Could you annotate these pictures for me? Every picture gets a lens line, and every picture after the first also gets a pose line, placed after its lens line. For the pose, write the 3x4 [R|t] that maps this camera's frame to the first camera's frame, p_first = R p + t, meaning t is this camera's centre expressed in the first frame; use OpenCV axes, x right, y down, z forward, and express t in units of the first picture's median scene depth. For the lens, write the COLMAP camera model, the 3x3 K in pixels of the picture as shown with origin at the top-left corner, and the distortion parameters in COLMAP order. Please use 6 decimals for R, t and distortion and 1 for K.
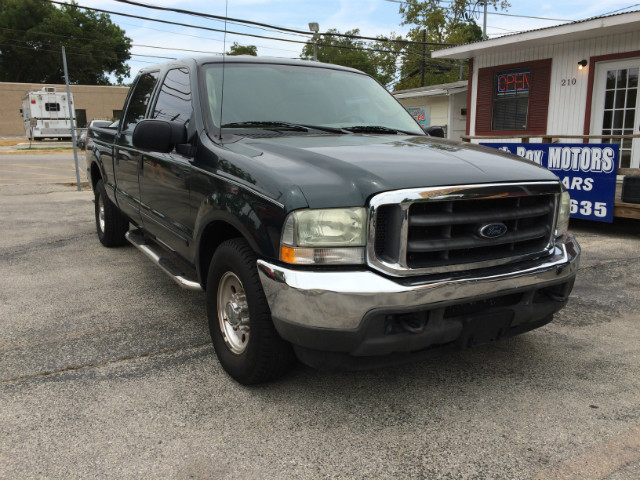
lens RADIAL K [[543.1, 0, 319.7], [0, 543.1, 237.2], [0, 0, 1]] dist [0.048166, -0.010116]
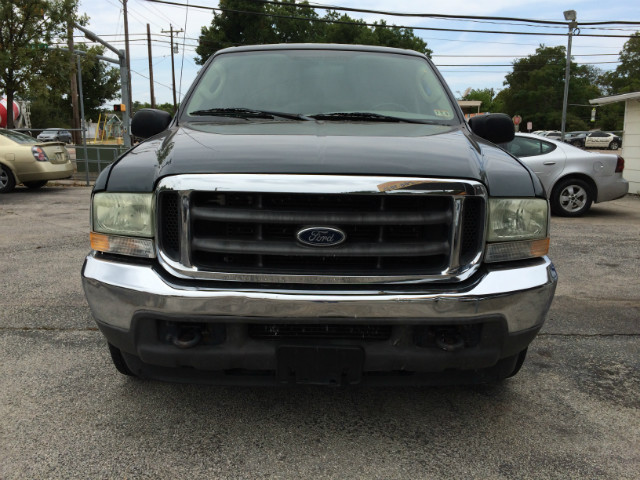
lens RADIAL K [[544.5, 0, 320.9], [0, 544.5, 237.6], [0, 0, 1]] dist [0.091827, -0.129236]
pose [[0.865484, 0.091859, -0.492443, 0.589471], [-0.099464, 0.994983, 0.010790, -0.016055], [0.490963, 0.039641, 0.870278, 0.284875]]
